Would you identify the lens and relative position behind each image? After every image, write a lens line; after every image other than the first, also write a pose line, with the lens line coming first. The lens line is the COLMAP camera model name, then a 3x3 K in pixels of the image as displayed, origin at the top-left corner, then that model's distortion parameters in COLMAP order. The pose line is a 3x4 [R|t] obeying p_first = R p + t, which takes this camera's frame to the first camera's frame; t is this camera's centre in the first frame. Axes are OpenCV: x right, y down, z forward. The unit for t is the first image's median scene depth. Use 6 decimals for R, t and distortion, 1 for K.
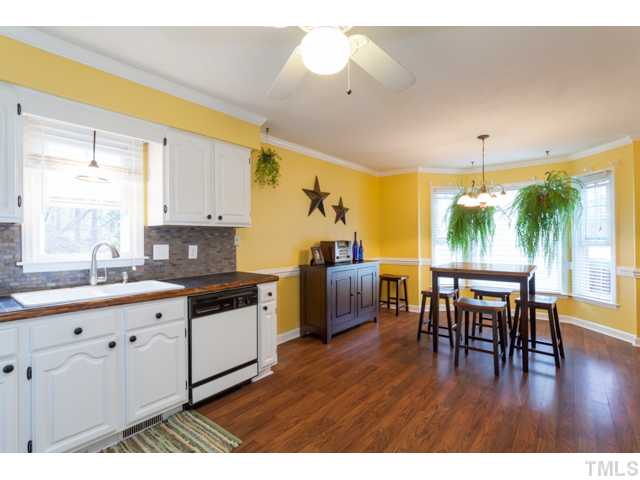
lens RADIAL K [[307.9, 0, 314.7], [0, 307.9, 237.0], [0, 0, 1]] dist [-0.009105, 0.003715]
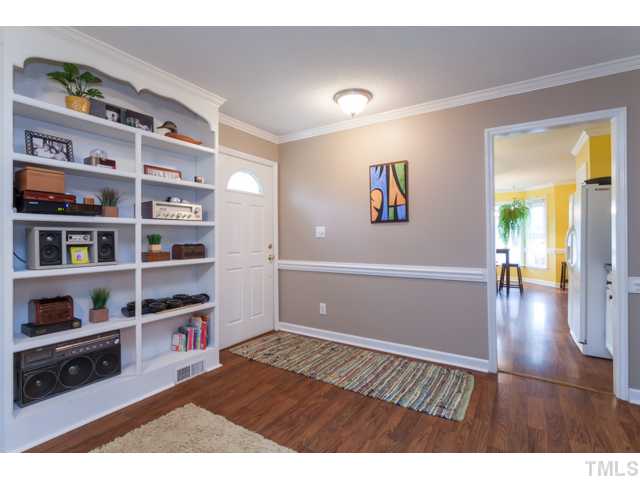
lens RADIAL K [[307.9, 0, 315.4], [0, 307.9, 237.4], [0, 0, 1]] dist [-0.009105, 0.003715]
pose [[0.994946, 0.006115, 0.100228, -0.598985], [-0.006120, 0.999981, -0.000257, 0.031492], [-0.100228, -0.000358, 0.994964, -0.701884]]
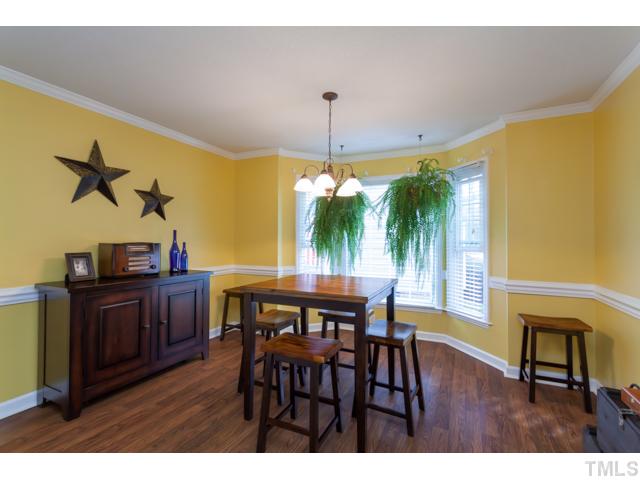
lens RADIAL K [[307.9, 0, 316.7], [0, 307.9, 234.8], [0, 0, 1]] dist [-0.009105, 0.003715]
pose [[0.969733, 0.014838, 0.243717, 0.294912], [-0.012035, 0.999843, -0.012985, -0.001278], [-0.243872, 0.009659, 0.969759, 0.275144]]
